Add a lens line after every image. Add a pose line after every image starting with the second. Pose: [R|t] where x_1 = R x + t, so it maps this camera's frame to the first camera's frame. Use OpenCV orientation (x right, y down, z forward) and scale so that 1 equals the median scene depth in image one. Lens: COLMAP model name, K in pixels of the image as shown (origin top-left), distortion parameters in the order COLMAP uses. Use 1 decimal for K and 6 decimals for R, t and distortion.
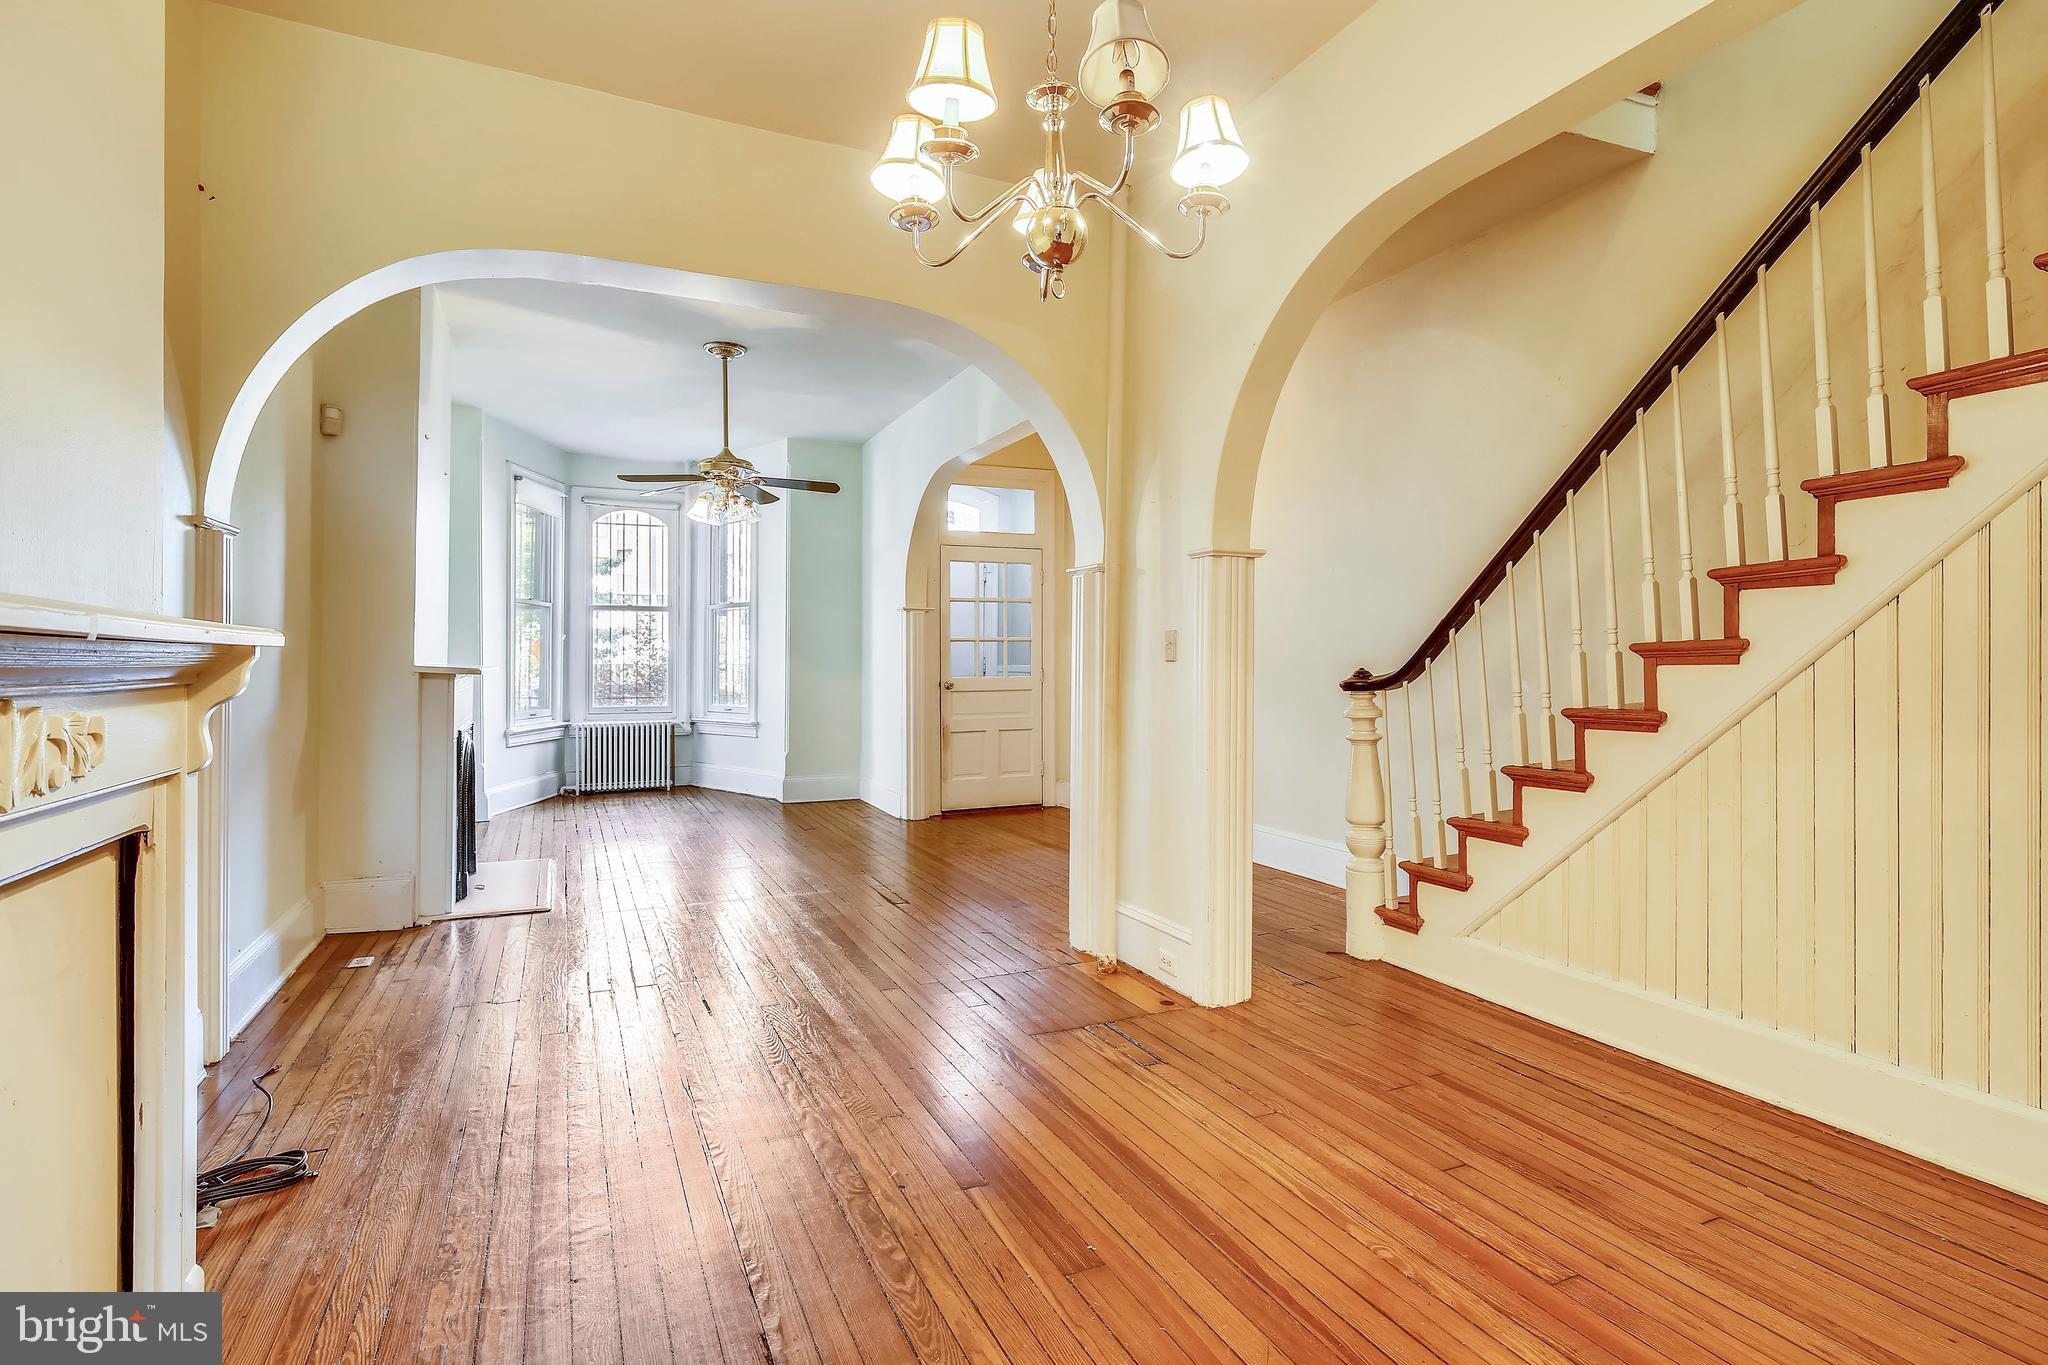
lens RADIAL K [[1014.5, 0, 1022.6], [0, 1014.5, 675.3], [0, 0, 1]] dist [0.001813, 0.000242]
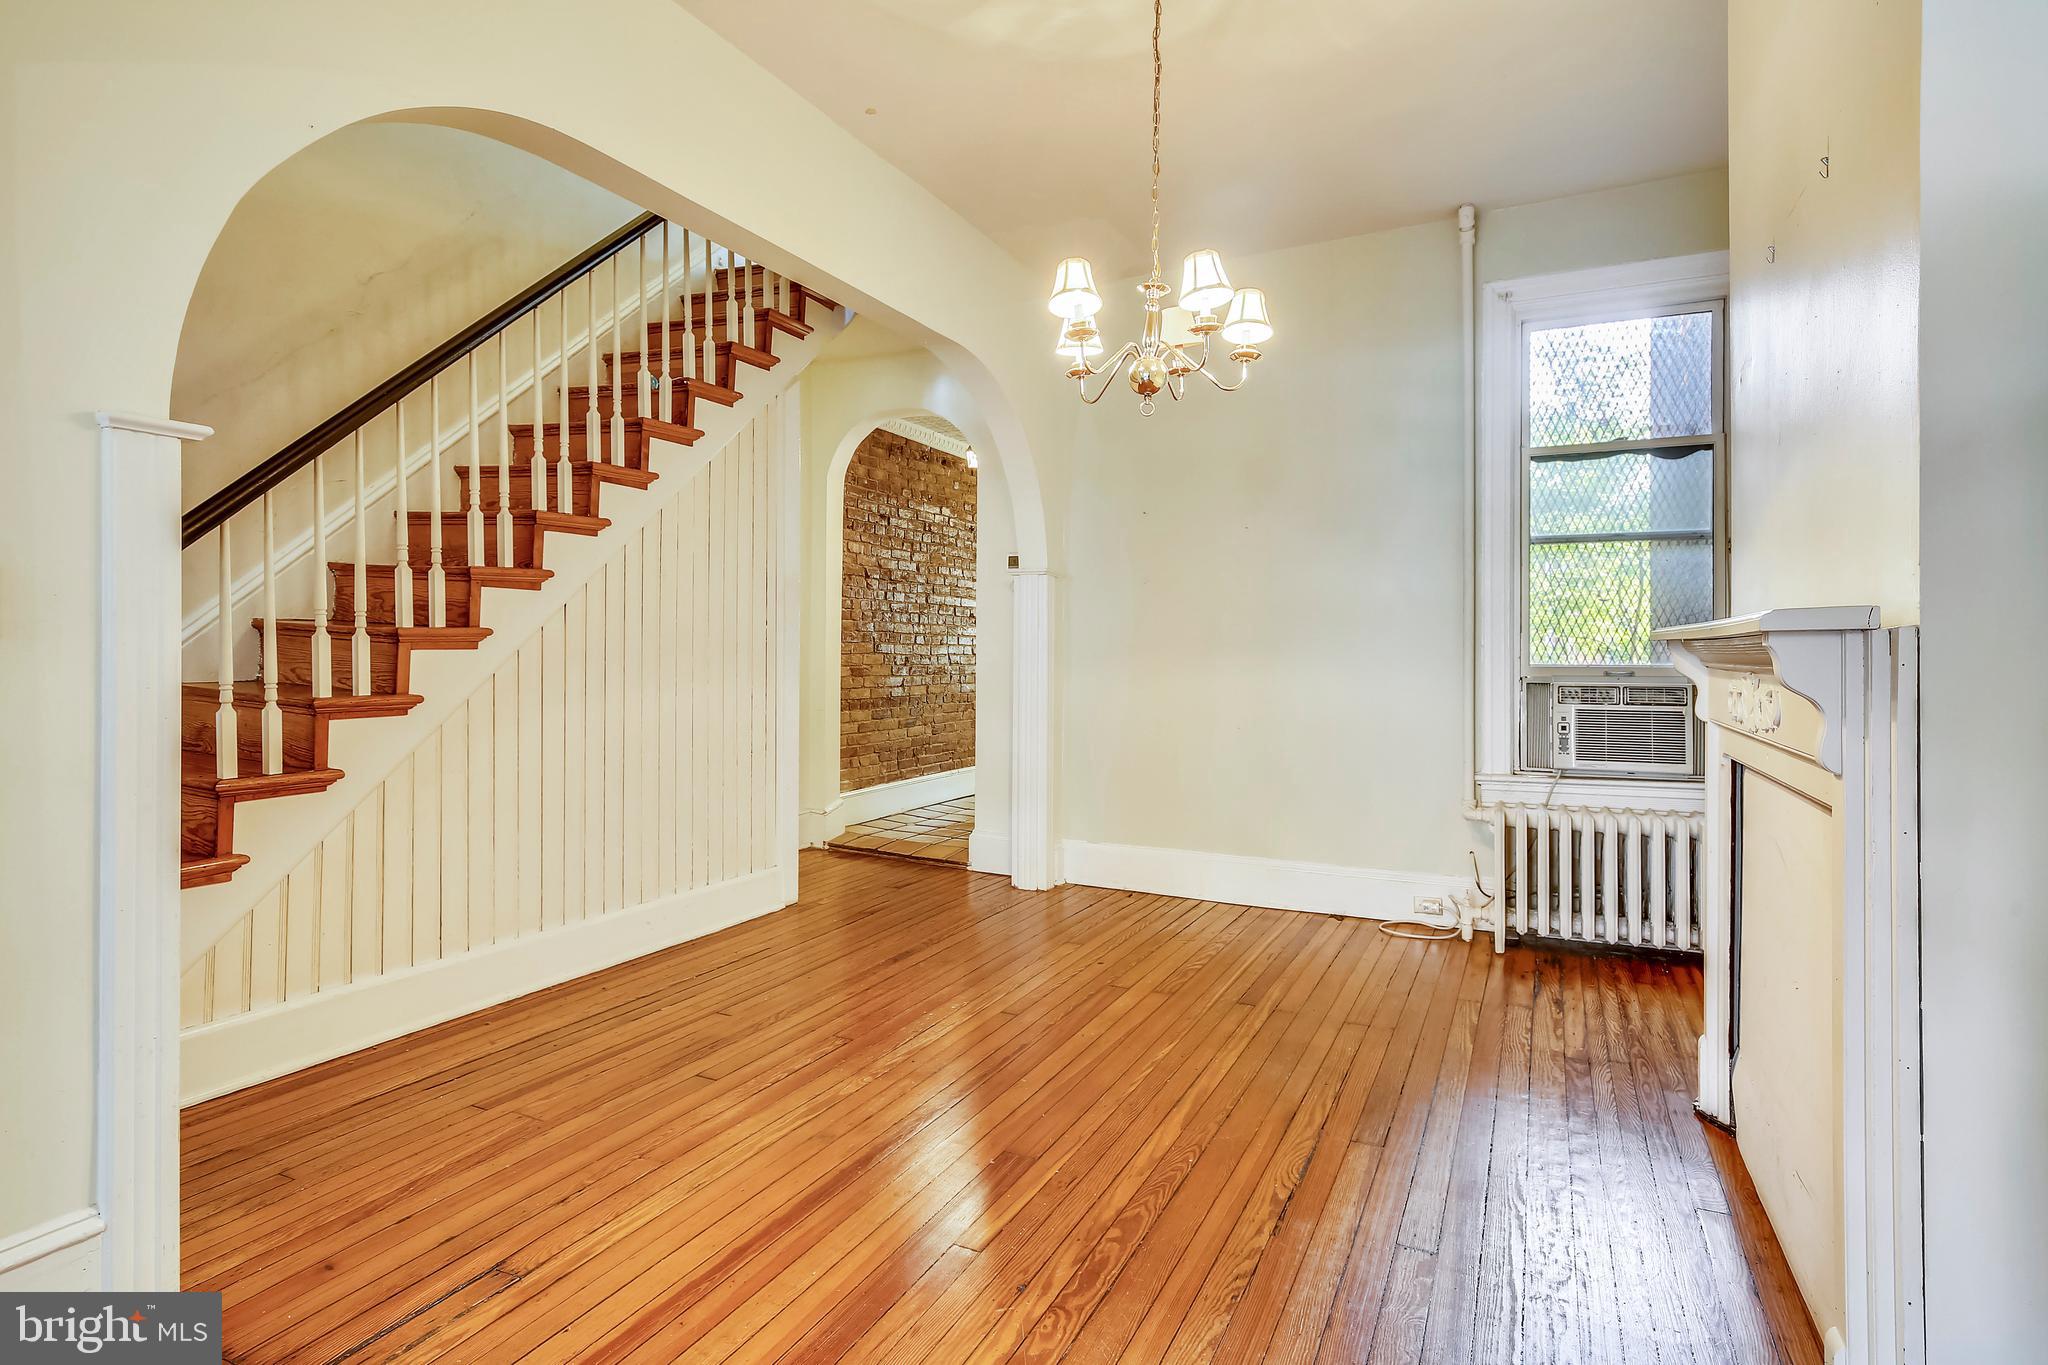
lens RADIAL K [[1014.5, 0, 1016.6], [0, 1014.5, 661.1], [0, 0, 1]] dist [0.001813, 0.000242]
pose [[-0.612533, -0.009223, 0.790391, -0.699385], [0.006111, 0.999847, 0.016404, -0.019324], [-0.790421, 0.014878, -0.612383, 1.369223]]
